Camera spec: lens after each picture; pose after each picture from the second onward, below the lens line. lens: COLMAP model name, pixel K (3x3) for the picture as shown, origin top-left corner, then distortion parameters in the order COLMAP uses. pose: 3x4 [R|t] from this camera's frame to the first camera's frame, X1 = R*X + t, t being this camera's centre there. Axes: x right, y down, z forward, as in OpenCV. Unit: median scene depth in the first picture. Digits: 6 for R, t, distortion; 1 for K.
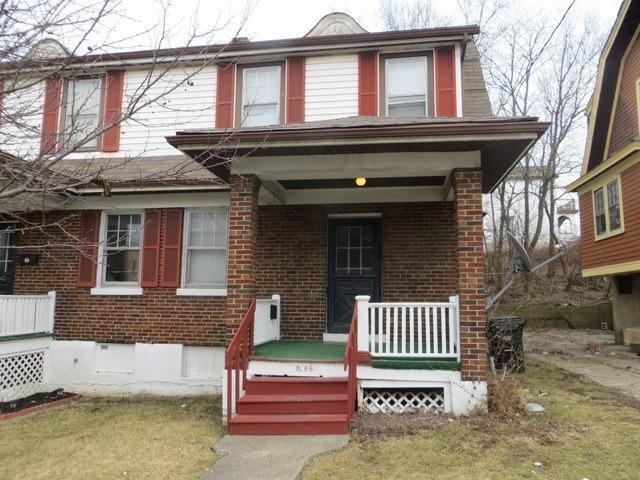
lens RADIAL K [[480.1, 0, 319.8], [0, 480.1, 240.2], [0, 0, 1]] dist [-0.008034, -0.005880]
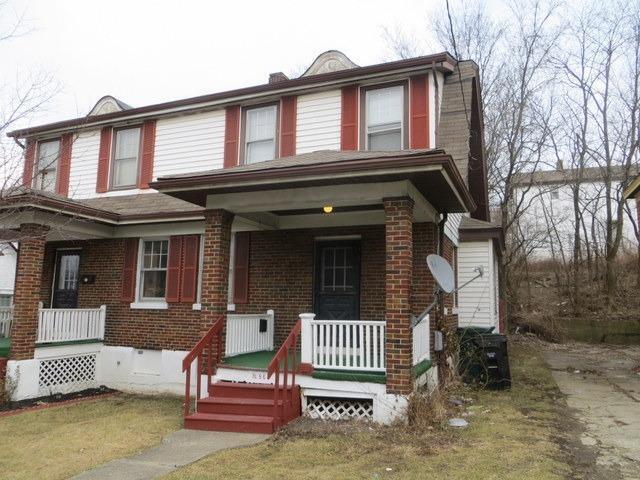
lens RADIAL K [[480.1, 0, 322.9], [0, 480.1, 240.5], [0, 0, 1]] dist [-0.008034, -0.005880]
pose [[0.973603, -0.024145, -0.226966, 0.284972], [0.020432, 0.999616, -0.018696, -0.025337], [0.227330, 0.013566, 0.973723, -0.068301]]
